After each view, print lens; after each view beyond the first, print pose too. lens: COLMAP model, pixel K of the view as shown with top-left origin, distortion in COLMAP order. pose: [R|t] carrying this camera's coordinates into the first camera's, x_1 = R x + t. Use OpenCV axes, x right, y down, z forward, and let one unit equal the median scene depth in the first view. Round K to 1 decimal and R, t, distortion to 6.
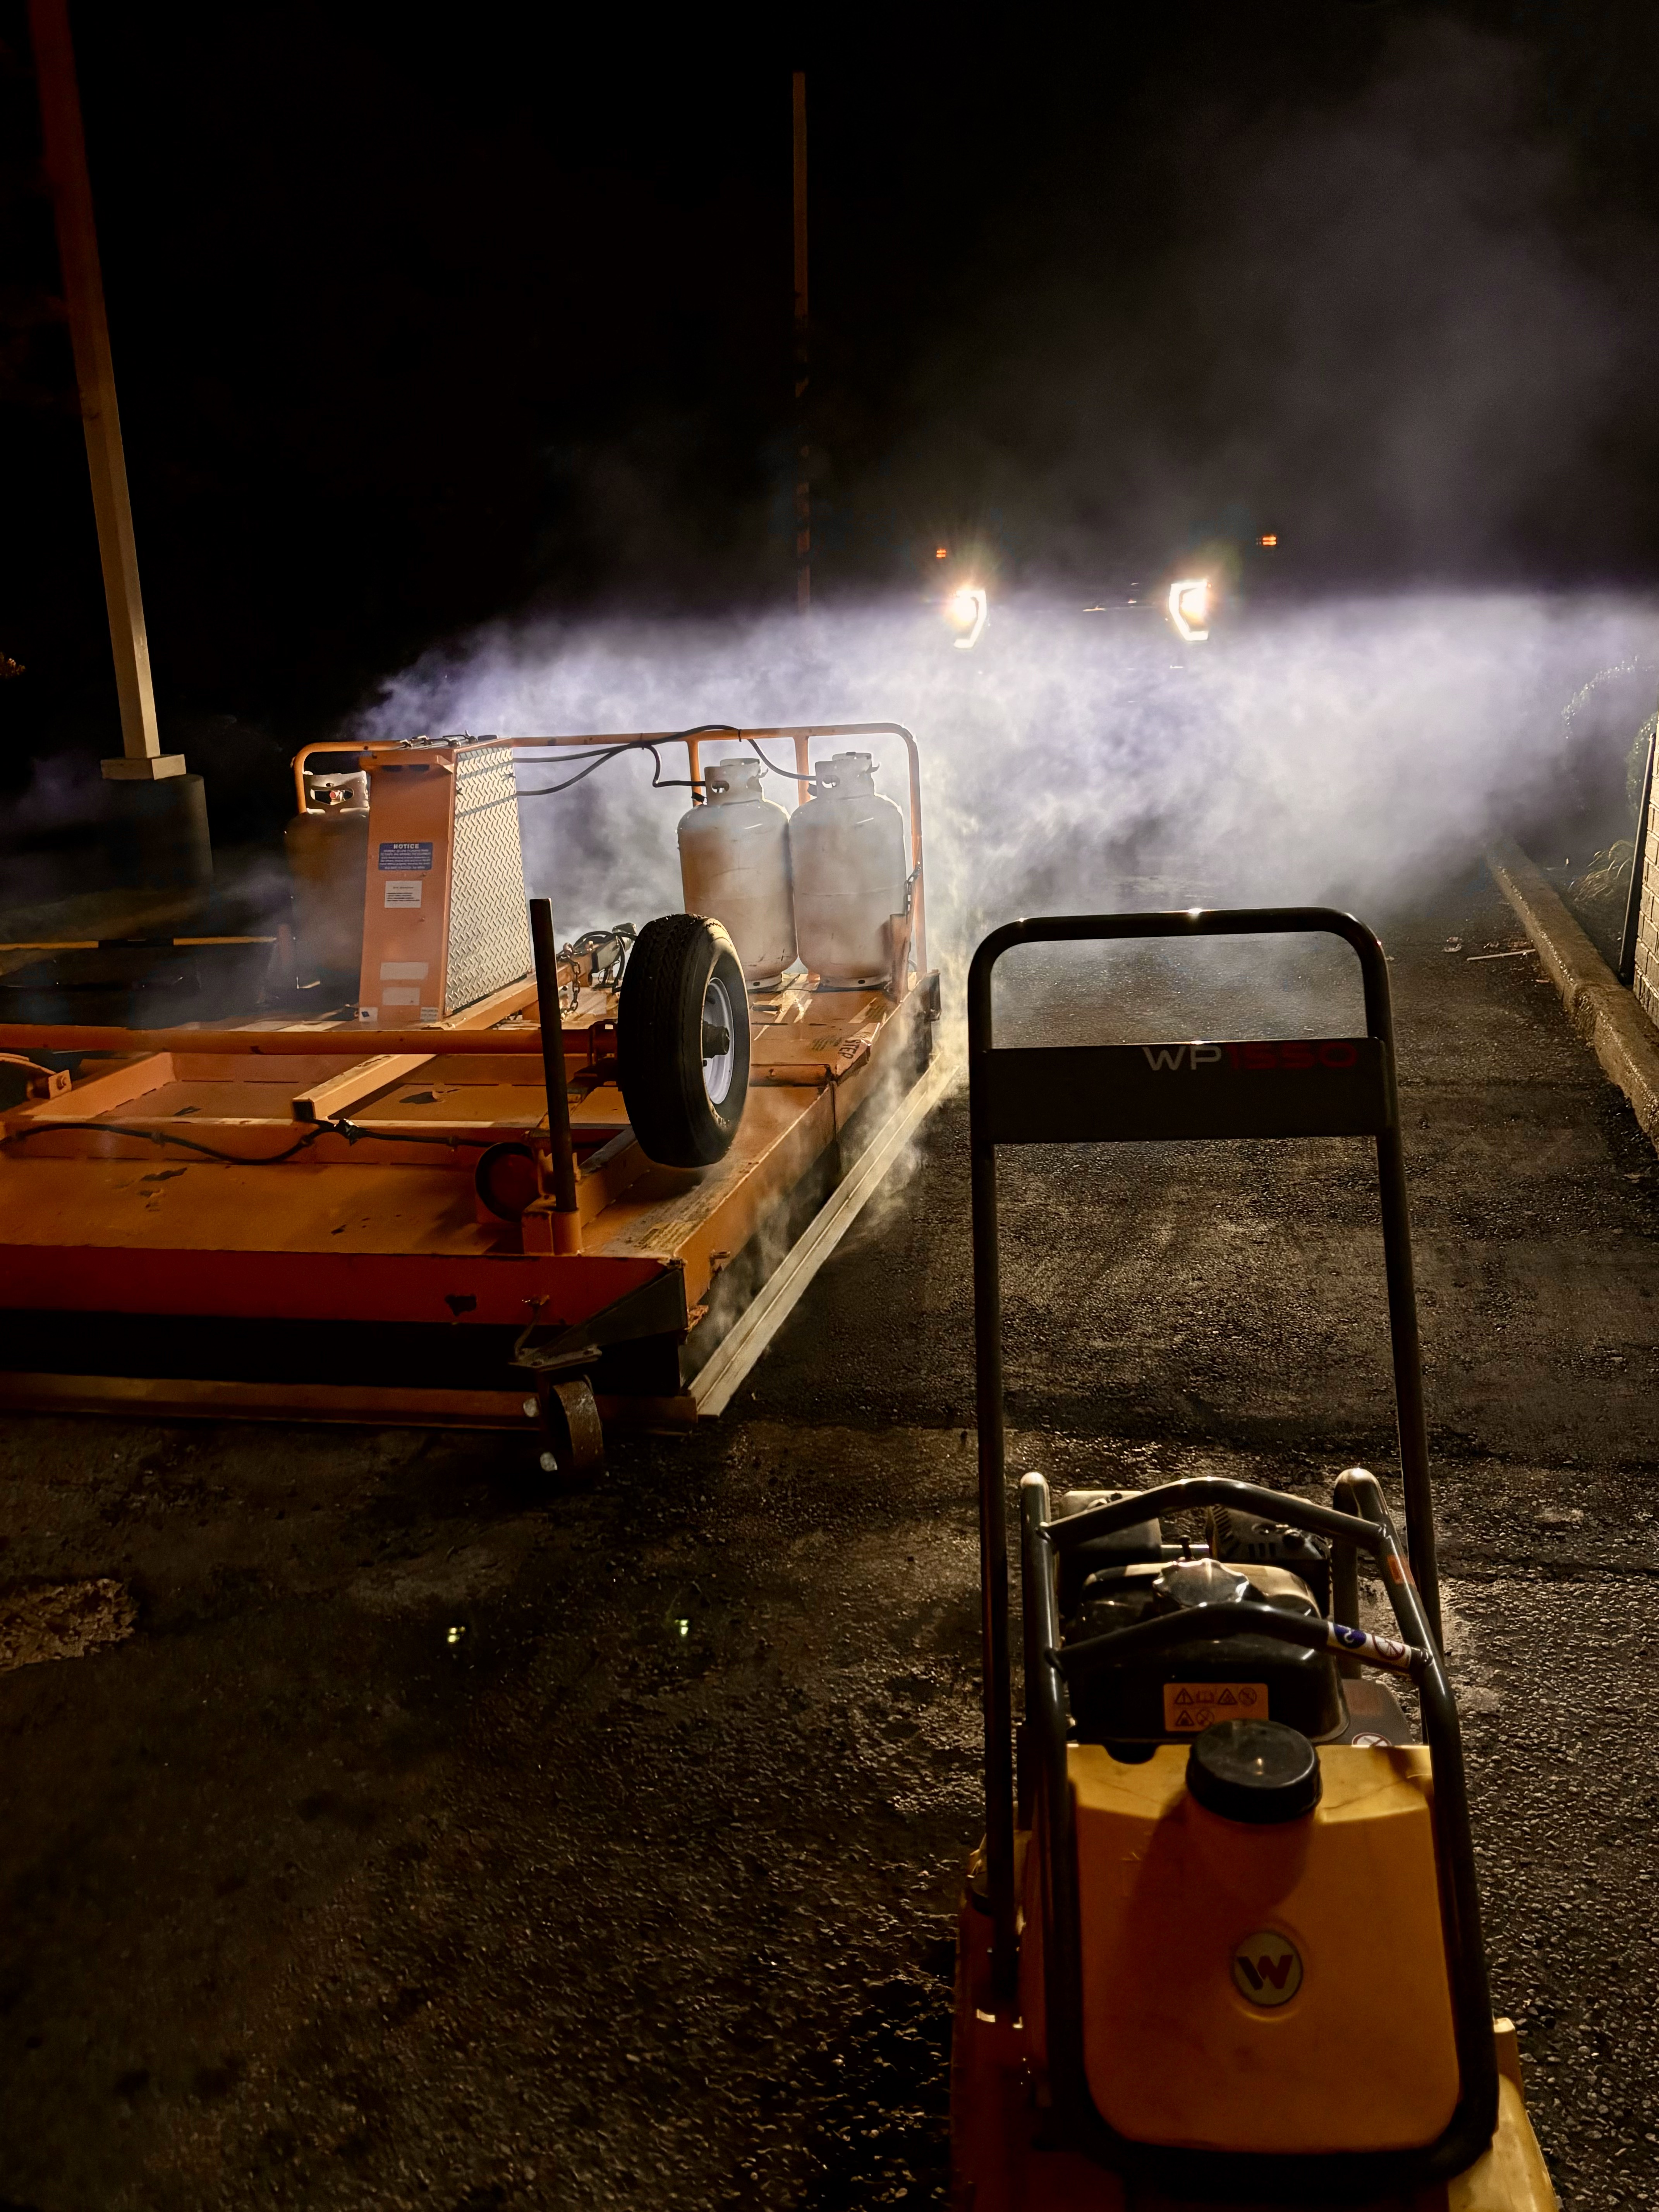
lens RADIAL K [[2001.9, 0, 831.9], [0, 2001.9, 1102.9], [0, 0, 1]] dist [0.070380, 0.000000]
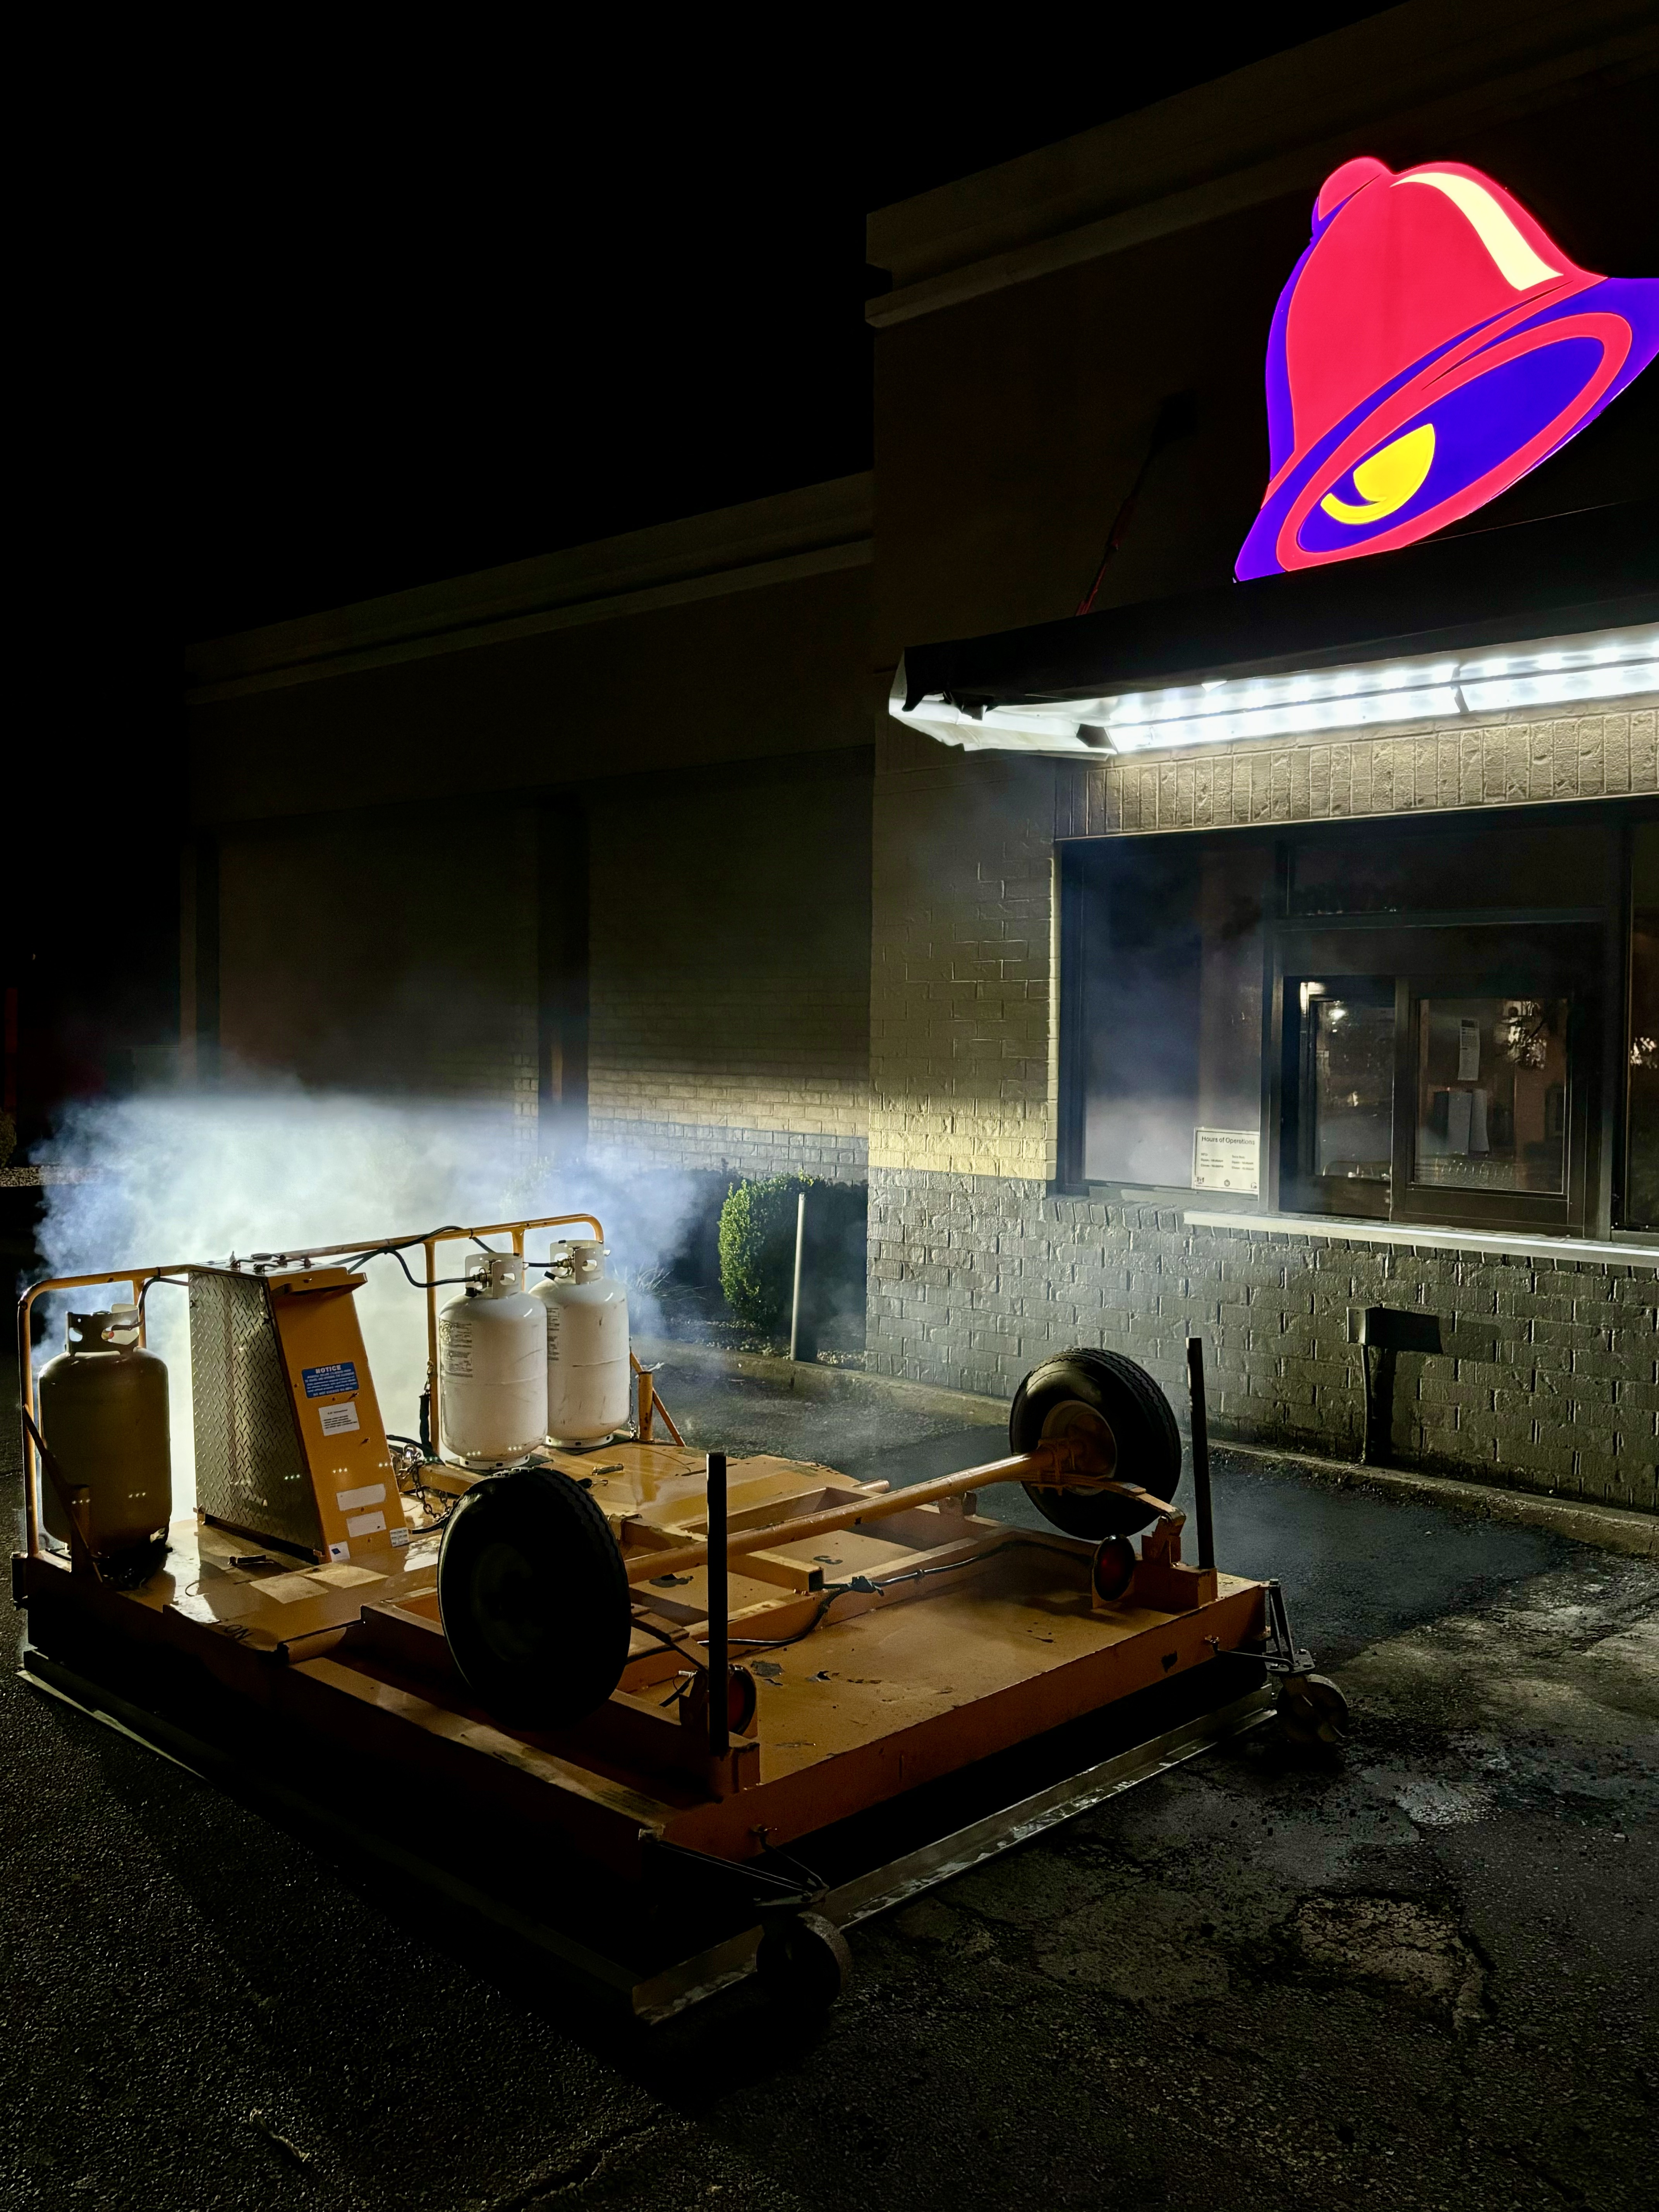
lens RADIAL K [[2001.9, 0, 829.7], [0, 2001.9, 1106.8], [0, 0, 1]] dist [0.070380, 0.000000]
pose [[0.525555, -0.014345, 0.850639, -0.911050], [0.199474, 0.974064, -0.106816, -0.099797], [-0.827044, 0.225818, 0.514786, 0.276240]]
